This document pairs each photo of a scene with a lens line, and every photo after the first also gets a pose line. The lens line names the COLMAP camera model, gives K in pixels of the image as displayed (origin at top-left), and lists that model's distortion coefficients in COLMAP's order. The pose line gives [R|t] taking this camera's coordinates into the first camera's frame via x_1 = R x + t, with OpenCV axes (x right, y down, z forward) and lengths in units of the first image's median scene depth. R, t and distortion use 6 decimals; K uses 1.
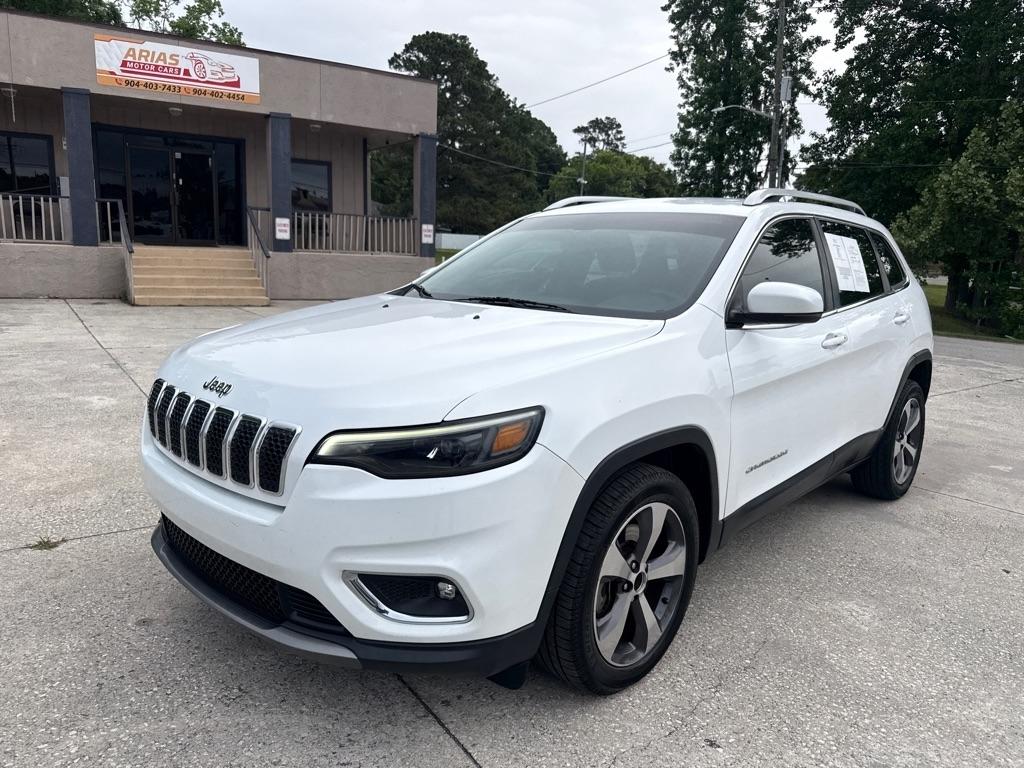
lens RADIAL K [[711.1, 0, 504.7], [0, 711.1, 383.3], [0, 0, 1]] dist [0.002484, -0.002991]
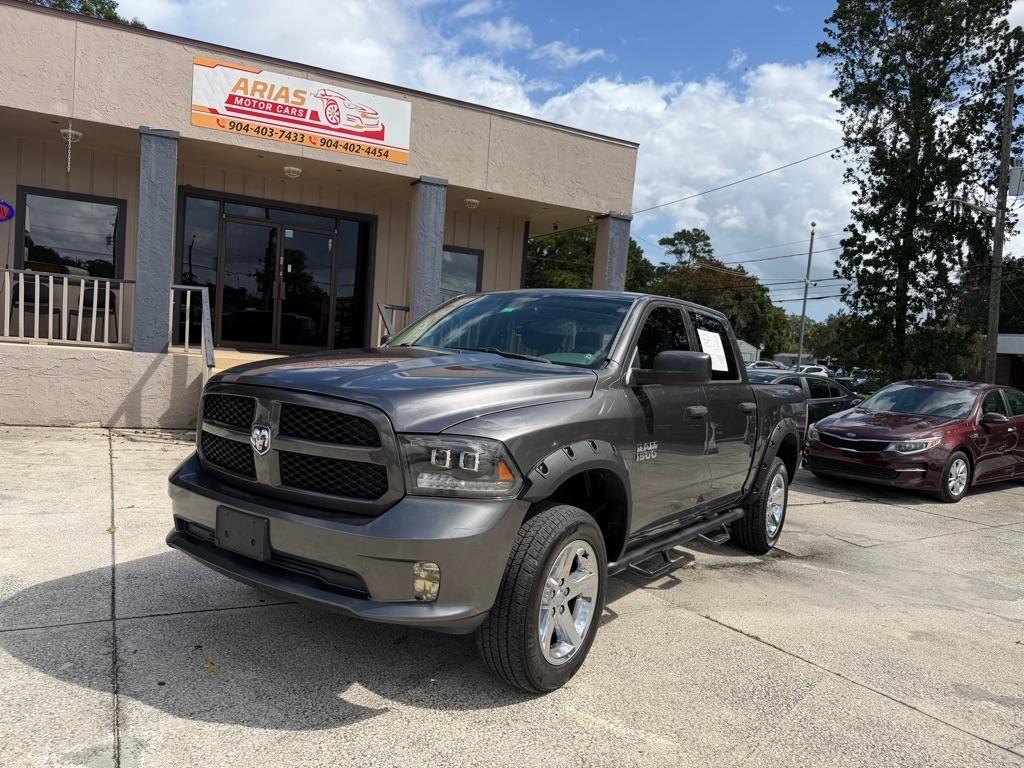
lens RADIAL K [[704.6, 0, 505.6], [0, 704.6, 397.0], [0, 0, 1]] dist [0.031273, -0.043770]
pose [[0.995015, 0.039903, -0.091390, -0.163332], [-0.051128, 0.990966, -0.123988, -0.073479], [0.085617, 0.128042, 0.988066, 0.319080]]
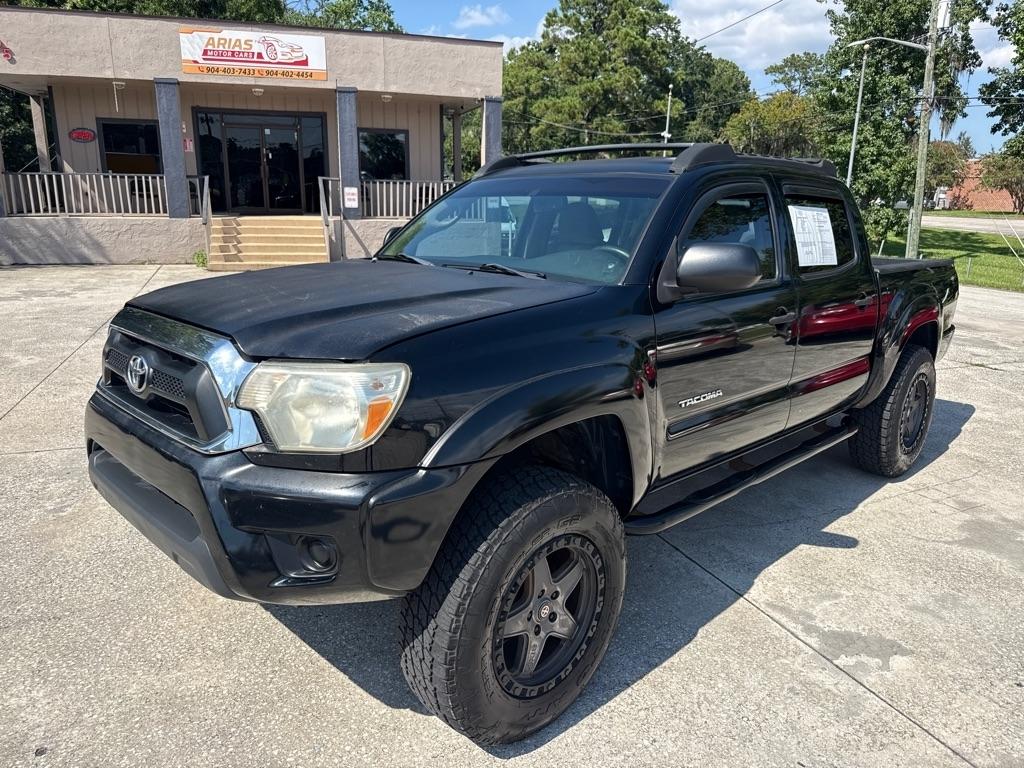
lens RADIAL K [[710.4, 0, 515.3], [0, 710.4, 384.4], [0, 0, 1]] dist [-0.003059, -0.003743]
pose [[0.969032, 0.040637, -0.243567, 0.197618], [-0.025039, 0.997452, 0.066797, -0.013686], [0.245661, -0.058630, 0.967581, 0.010024]]
